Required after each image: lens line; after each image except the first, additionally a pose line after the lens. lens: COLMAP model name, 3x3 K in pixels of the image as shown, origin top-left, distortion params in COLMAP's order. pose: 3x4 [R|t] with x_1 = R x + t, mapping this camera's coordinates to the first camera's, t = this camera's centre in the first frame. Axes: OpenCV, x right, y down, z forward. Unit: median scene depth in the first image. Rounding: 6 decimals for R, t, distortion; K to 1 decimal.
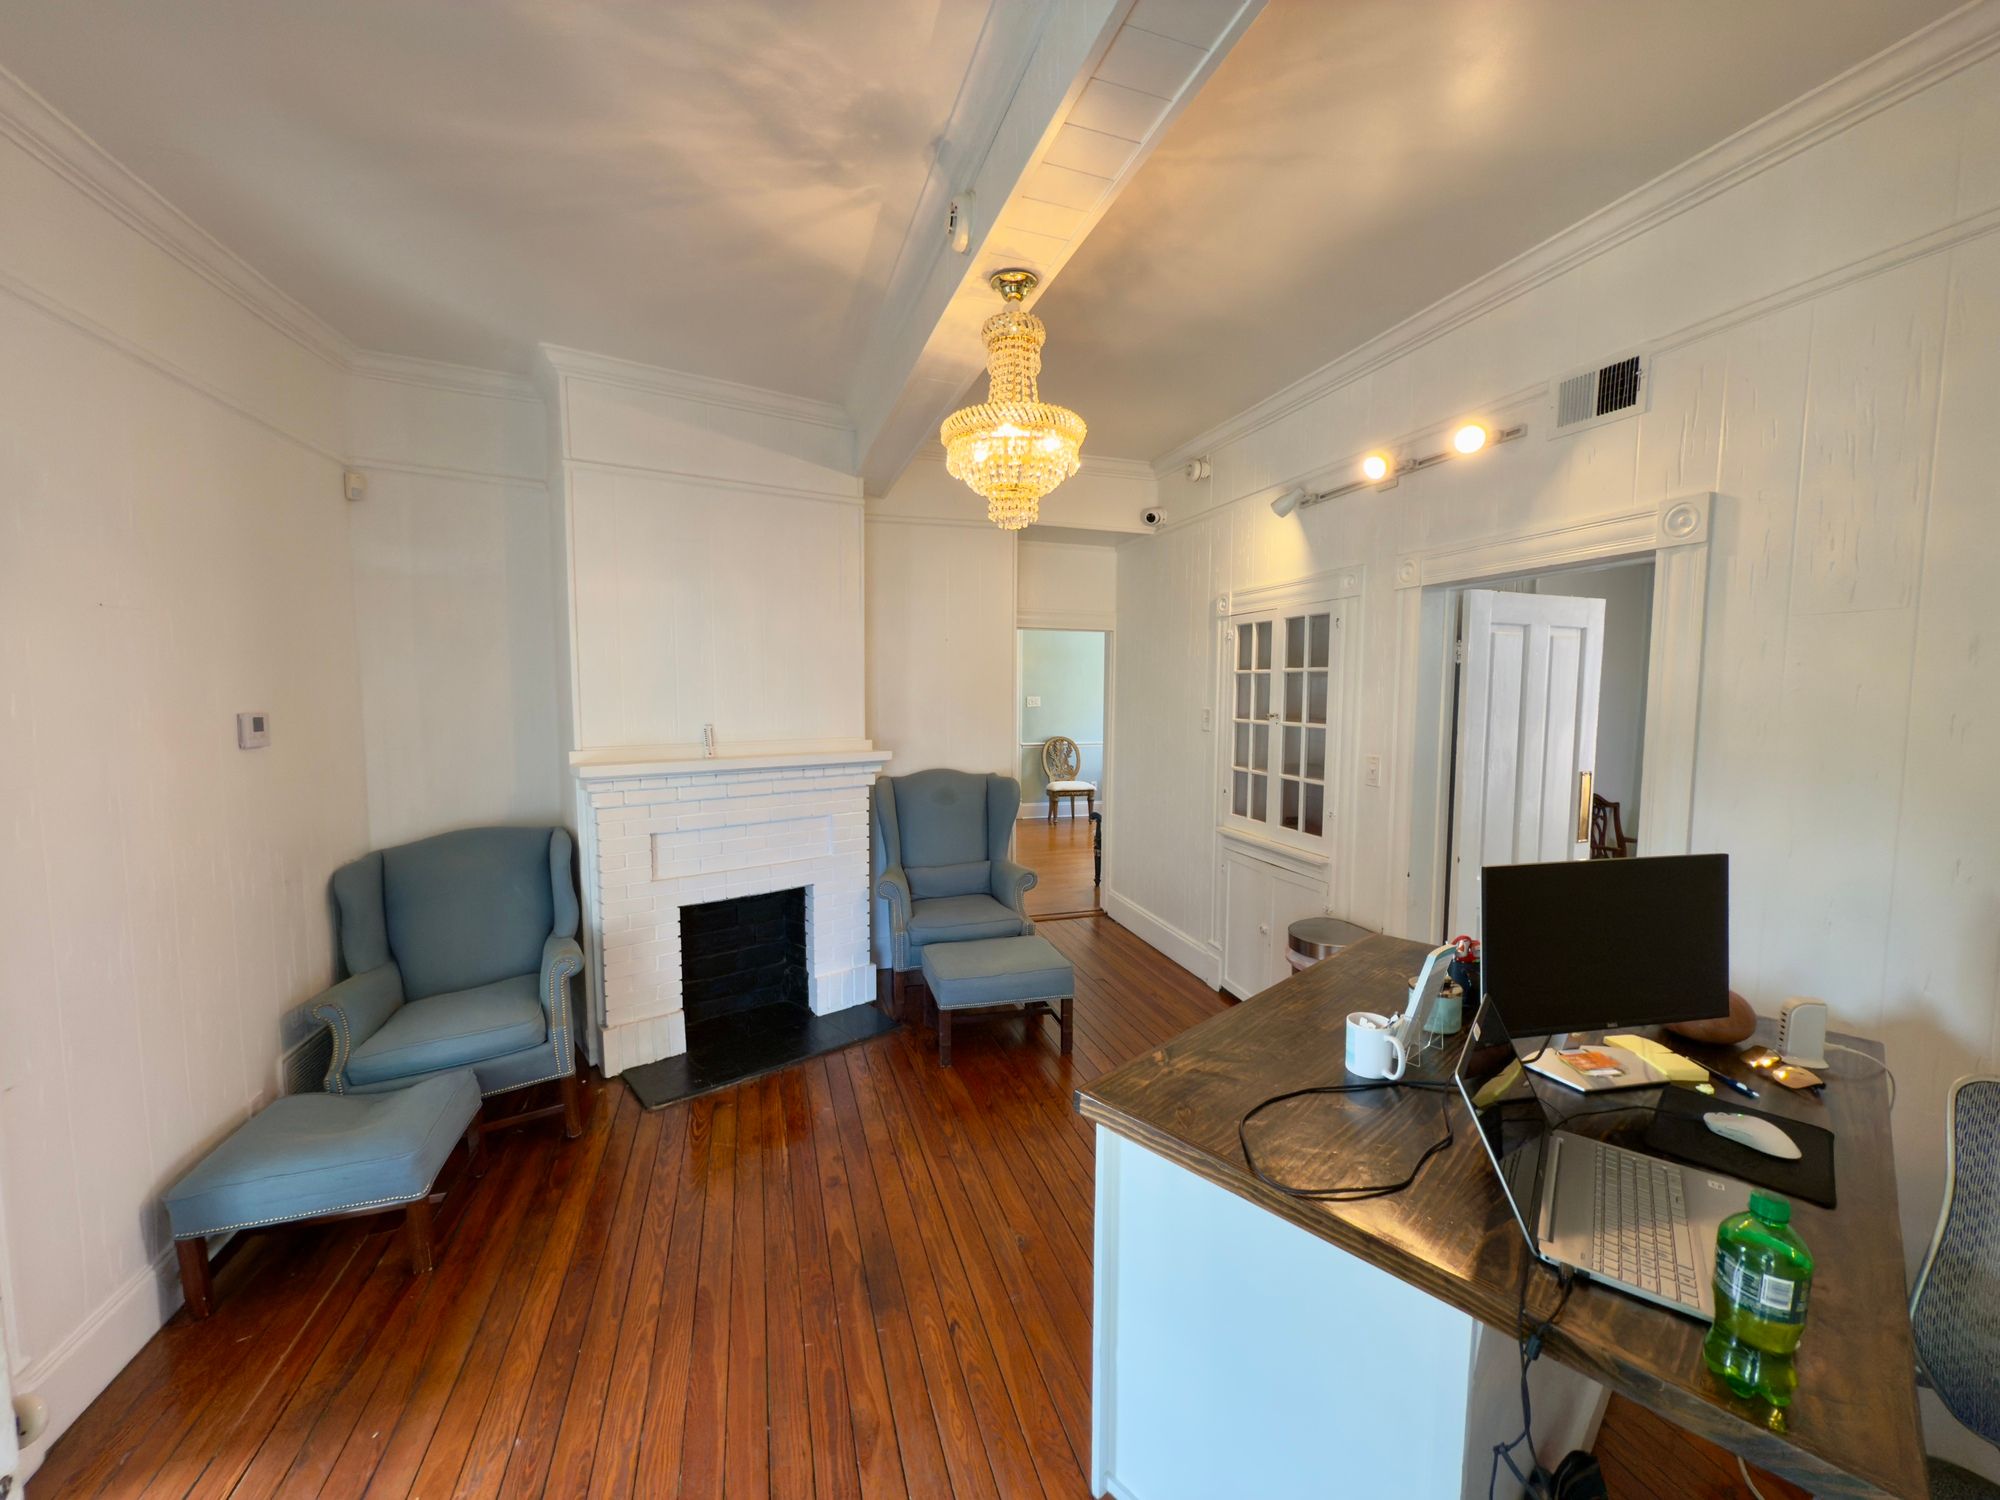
lens RADIAL K [[803.8, 0, 995.8], [0, 803.8, 753.5], [0, 0, 1]] dist [-0.001040, -0.000427]
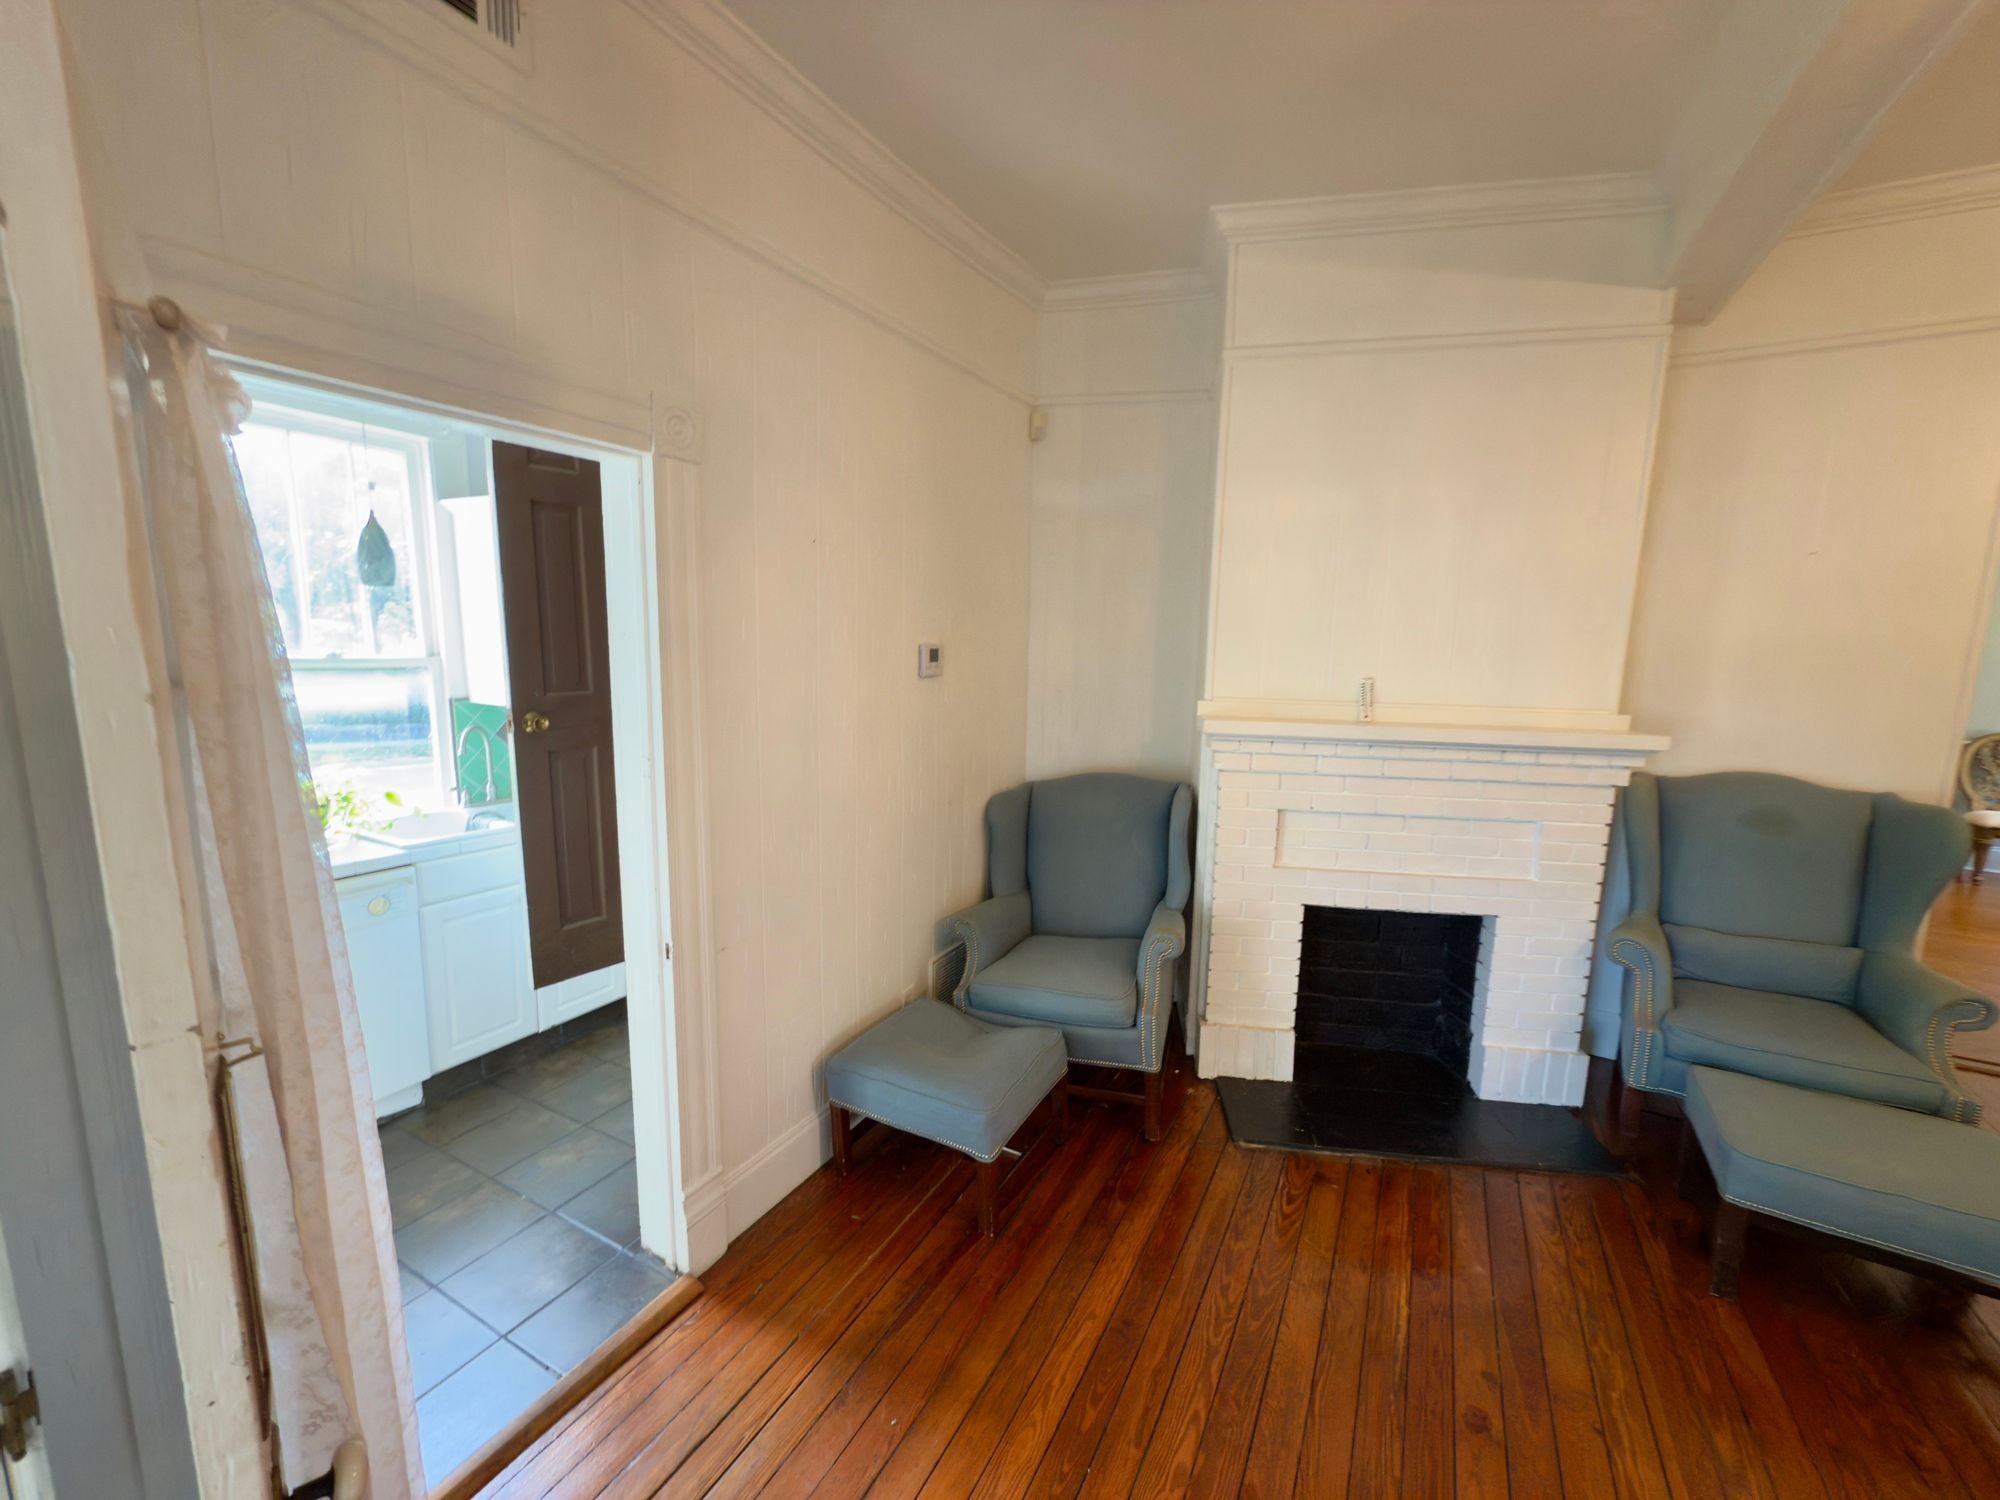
lens RADIAL K [[803.8, 0, 995.8], [0, 803.8, 753.5], [0, 0, 1]] dist [-0.001040, -0.000427]
pose [[0.701588, 0.117296, -0.702863, -0.068824], [-0.076501, 0.993057, 0.089362, -0.006812], [0.708465, -0.008926, 0.705690, 0.234759]]
